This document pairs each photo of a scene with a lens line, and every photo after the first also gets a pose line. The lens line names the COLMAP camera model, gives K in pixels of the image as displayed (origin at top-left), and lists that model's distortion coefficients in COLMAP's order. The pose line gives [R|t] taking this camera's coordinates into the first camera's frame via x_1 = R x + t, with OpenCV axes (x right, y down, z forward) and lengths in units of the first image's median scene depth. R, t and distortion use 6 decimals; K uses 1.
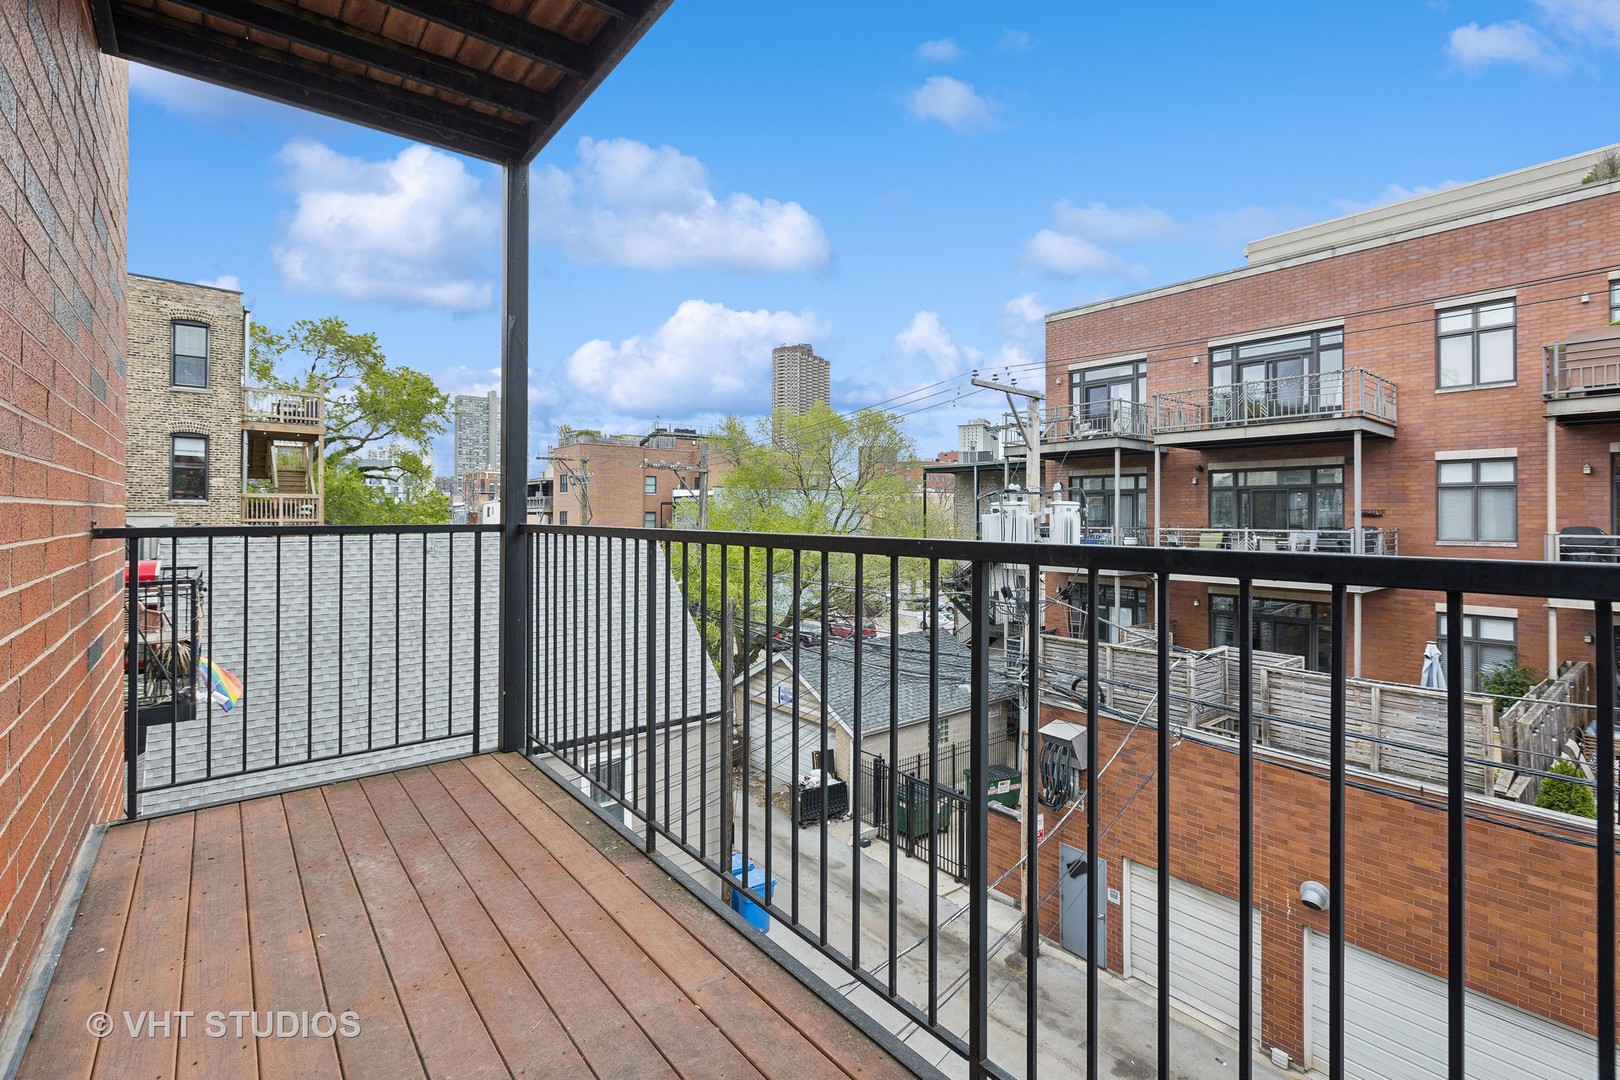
lens RADIAL K [[730.5, 0, 805.0], [0, 730.5, 511.3], [0, 0, 1]] dist [0.002123, -0.000853]
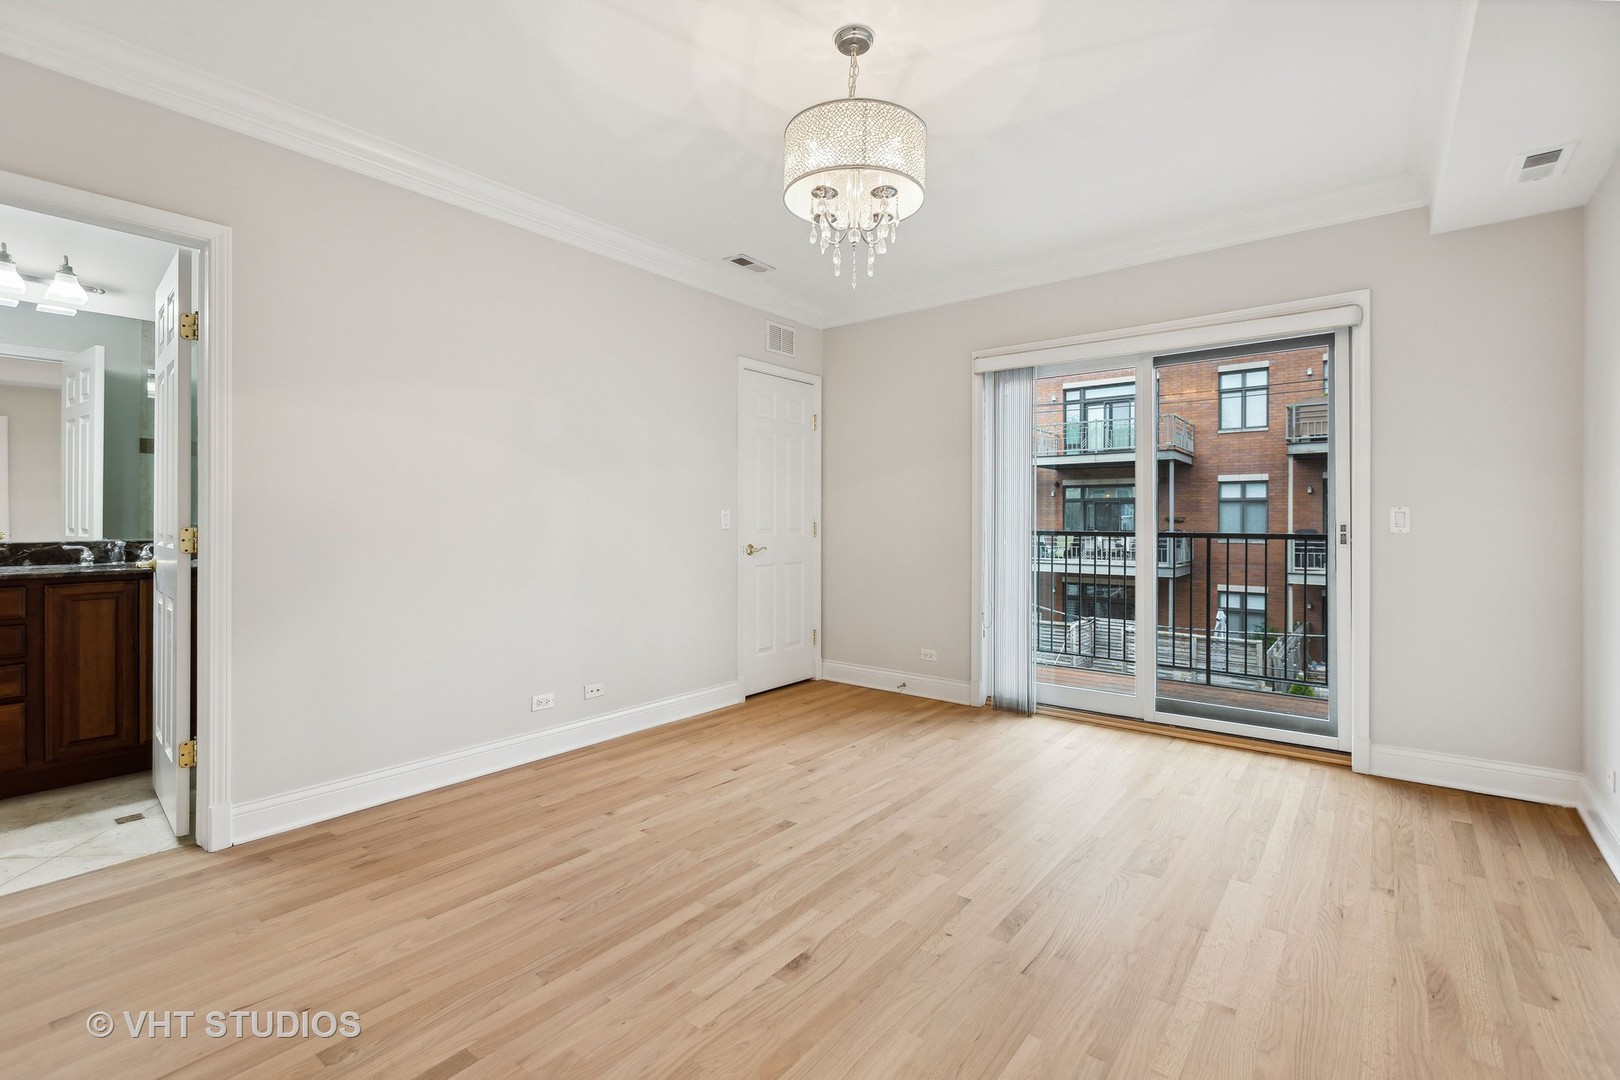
lens RADIAL K [[730.5, 0, 807.0], [0, 730.5, 523.4], [0, 0, 1]] dist [0.002123, -0.000853]
pose [[0.974083, 0.001253, 0.226186, -0.209500], [-0.003412, 0.999952, 0.009154, -0.000820], [-0.226164, -0.009689, 0.974041, -0.172183]]
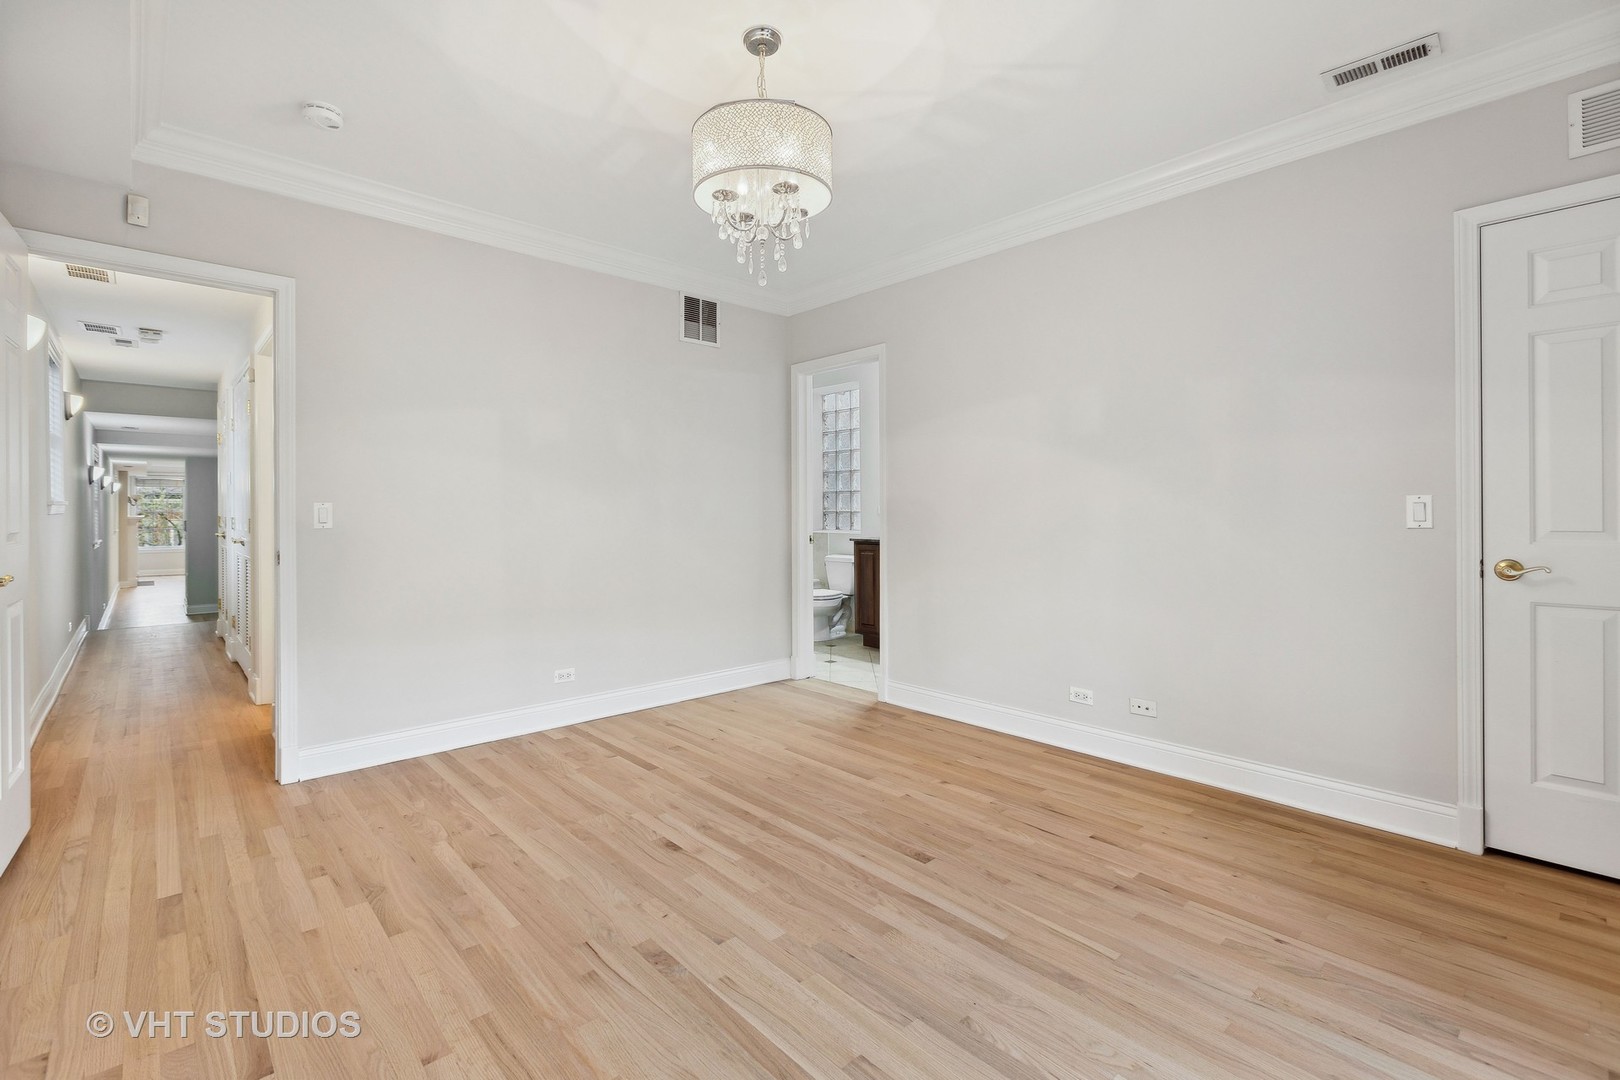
lens RADIAL K [[730.5, 0, 802.5], [0, 730.5, 516.1], [0, 0, 1]] dist [0.002123, -0.000853]
pose [[0.055283, 0.005656, -0.998455, 1.421892], [0.007733, 0.999952, 0.006093, -0.000290], [0.998441, -0.008057, 0.055237, 1.021789]]
